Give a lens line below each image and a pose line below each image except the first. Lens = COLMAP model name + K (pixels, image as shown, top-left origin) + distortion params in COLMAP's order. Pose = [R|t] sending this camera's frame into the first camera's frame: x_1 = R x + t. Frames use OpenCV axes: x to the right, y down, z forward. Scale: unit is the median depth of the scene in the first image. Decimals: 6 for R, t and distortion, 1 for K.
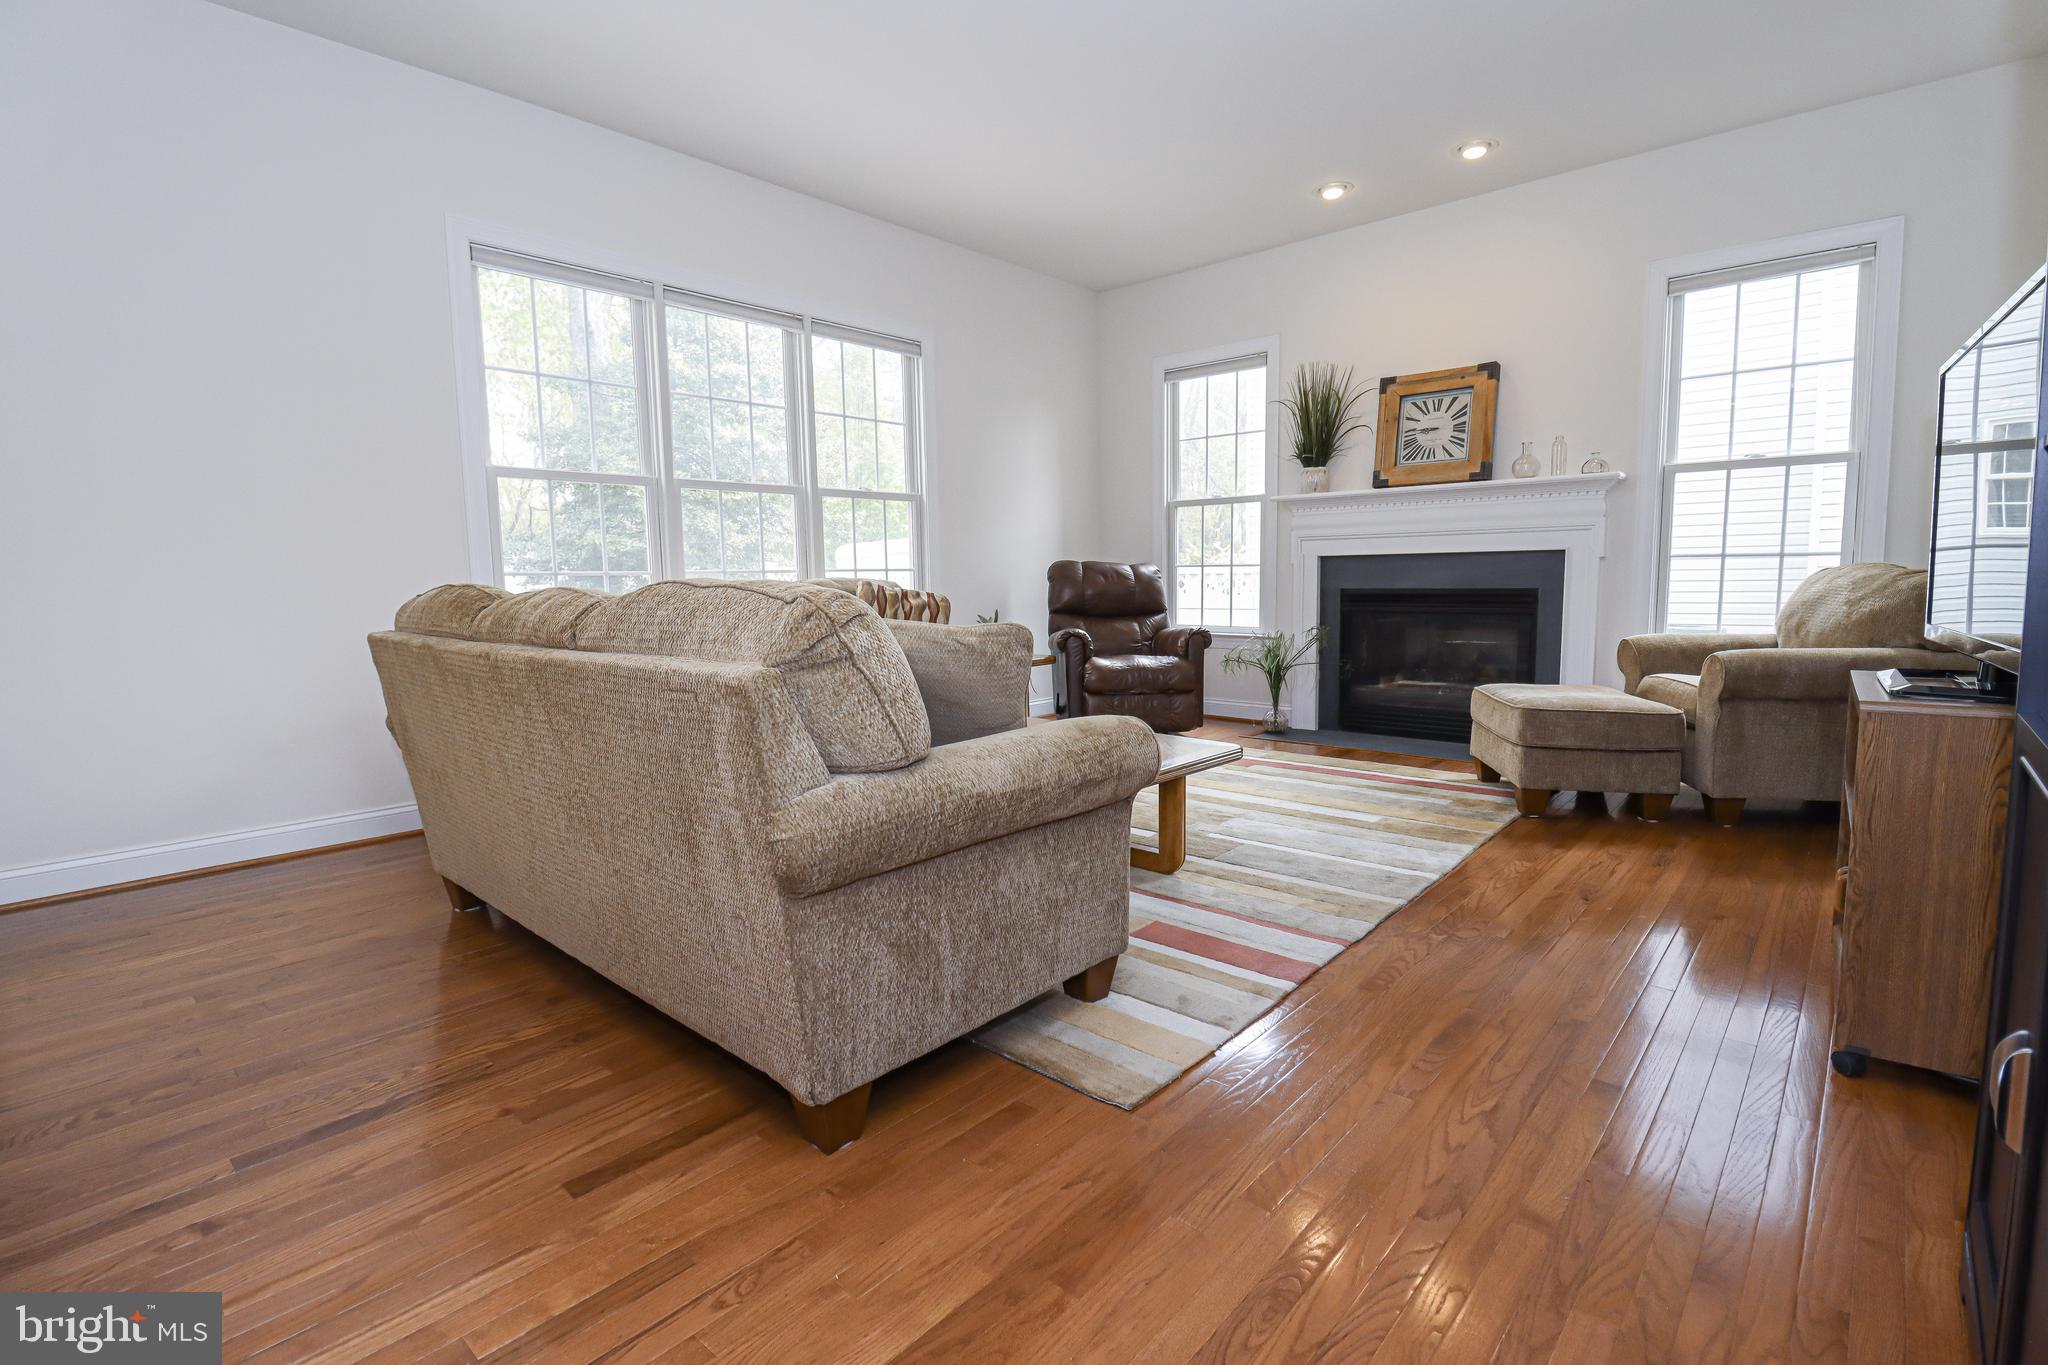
lens RADIAL K [[972.4, 0, 1009.5], [0, 972.4, 676.9], [0, 0, 1]] dist [-0.007964, 0.000471]
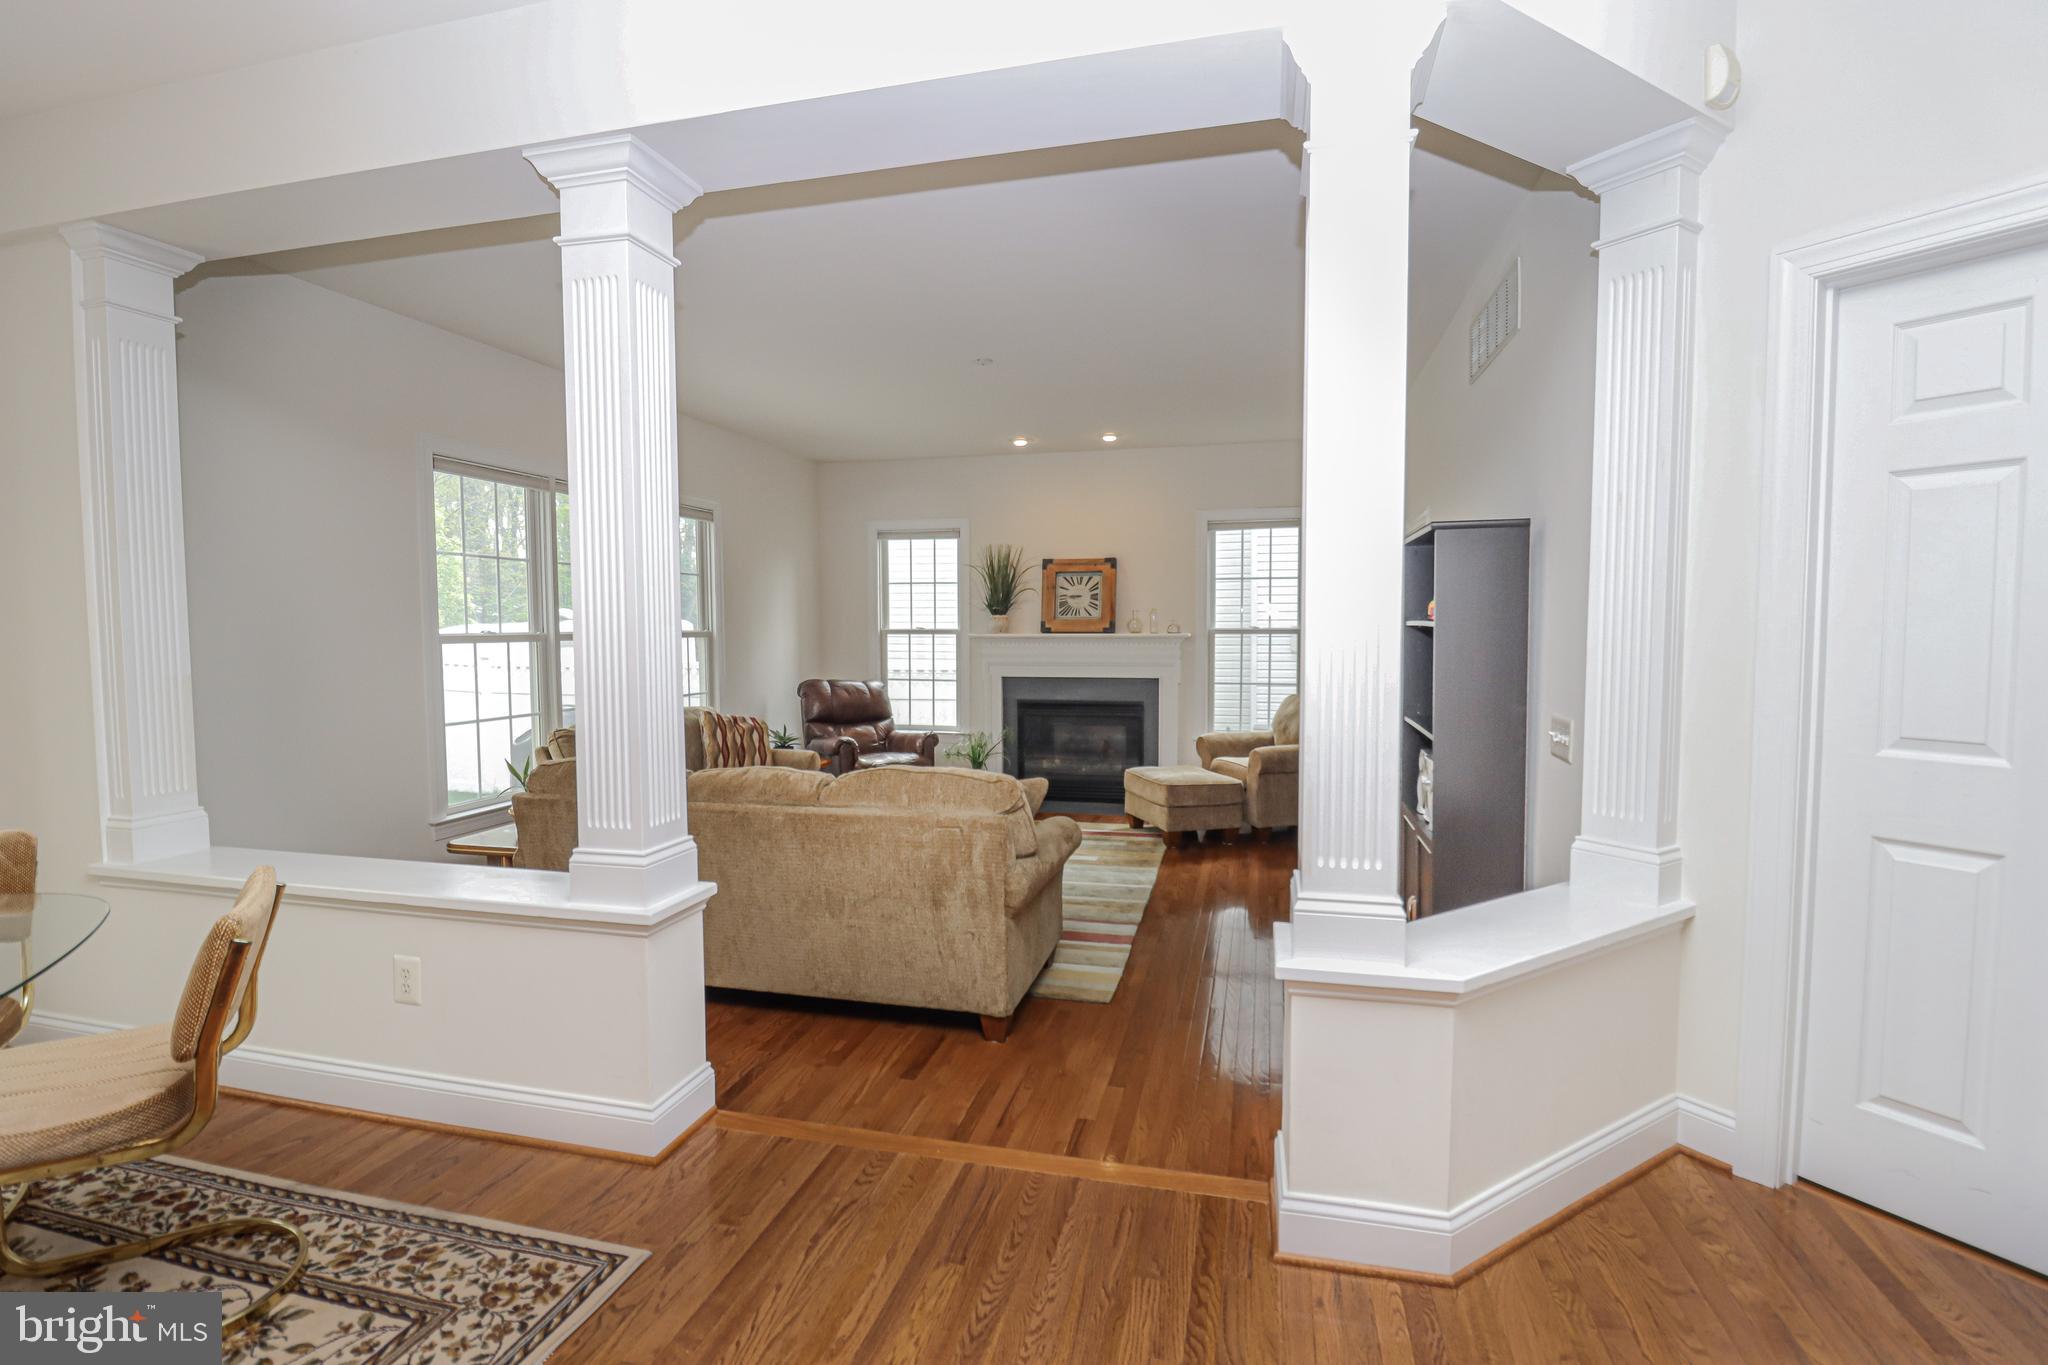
lens RADIAL K [[972.4, 0, 1030.0], [0, 972.4, 673.4], [0, 0, 1]] dist [-0.007964, 0.000471]
pose [[0.879153, -0.012565, 0.476375, -0.360874], [0.041893, 0.997820, -0.050997, -0.062382], [-0.474695, 0.064791, 0.877762, -0.294745]]
